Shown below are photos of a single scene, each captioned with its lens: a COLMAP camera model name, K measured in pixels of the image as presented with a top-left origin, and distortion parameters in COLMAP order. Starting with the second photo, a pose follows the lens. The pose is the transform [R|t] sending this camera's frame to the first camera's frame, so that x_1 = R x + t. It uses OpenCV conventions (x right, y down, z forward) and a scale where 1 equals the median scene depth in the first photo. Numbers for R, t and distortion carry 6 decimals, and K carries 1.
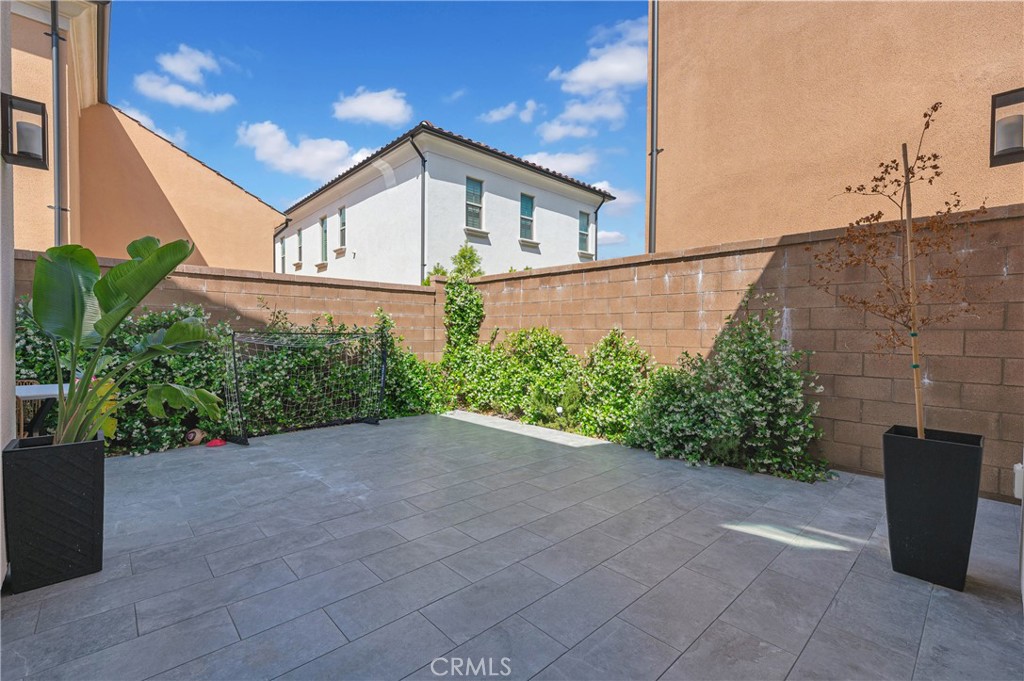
lens RADIAL K [[448.4, 0, 521.3], [0, 448.4, 333.0], [0, 0, 1]] dist [-0.002067, 0.000660]
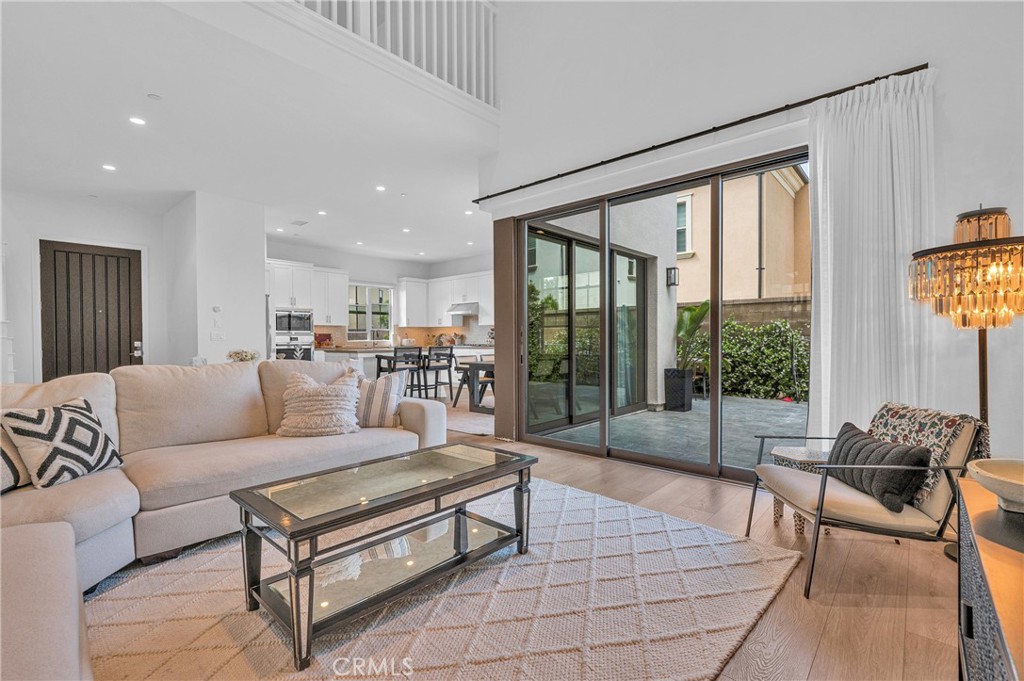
lens RADIAL K [[448.4, 0, 513.5], [0, 448.4, 350.8], [0, 0, 1]] dist [-0.002067, 0.000660]
pose [[0.076473, 0.017746, -0.996914, 0.836871], [0.007644, 0.999802, 0.018383, 0.014386], [0.997042, -0.009027, 0.076323, -0.157713]]
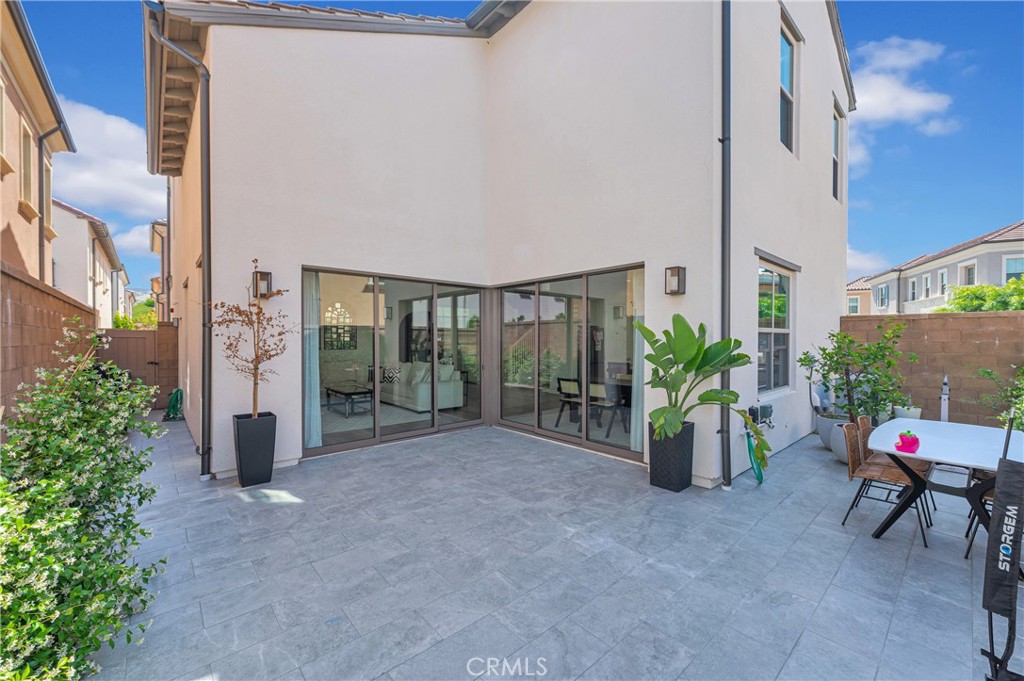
lens RADIAL K [[405.4, 0, 507.9], [0, 405.4, 341.0], [0, 0, 1]] dist [-0.001766, -0.000002]
pose [[-0.998708, -0.007739, 0.050230, -0.149784], [-0.007565, 0.999965, 0.003643, -0.057139], [-0.050257, 0.003258, -0.998731, 1.194991]]
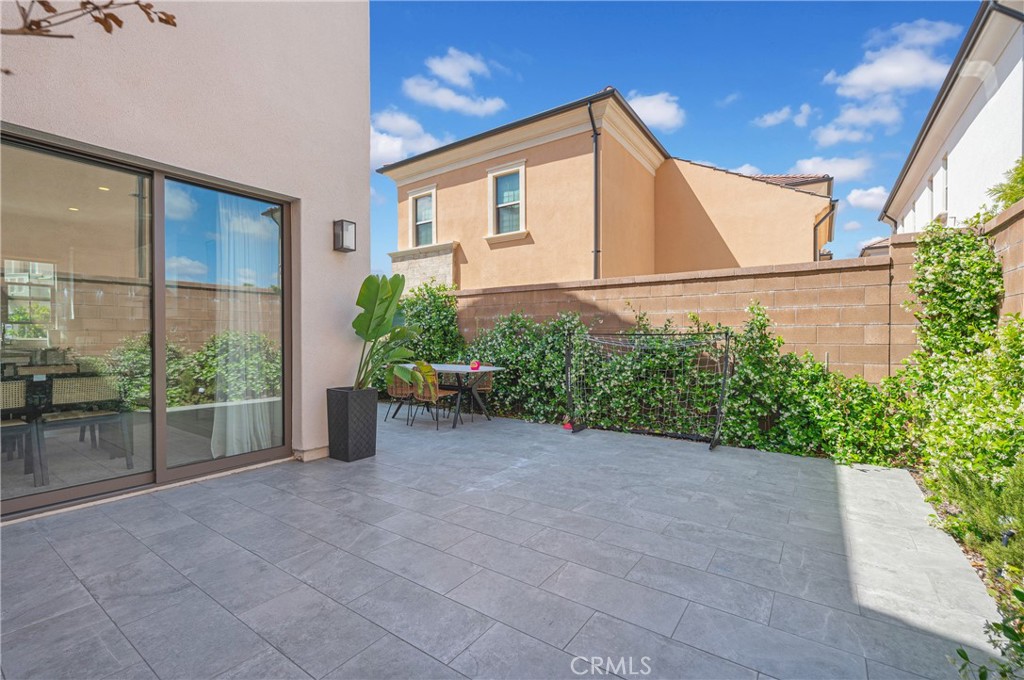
lens RADIAL K [[448.4, 0, 506.6], [0, 448.4, 334.0], [0, 0, 1]] dist [-0.002067, 0.000660]
pose [[0.184124, -0.014878, -0.982790, 0.410915], [0.003124, 0.999889, -0.014552, 0.013111], [0.982898, -0.000390, 0.184150, 0.532927]]
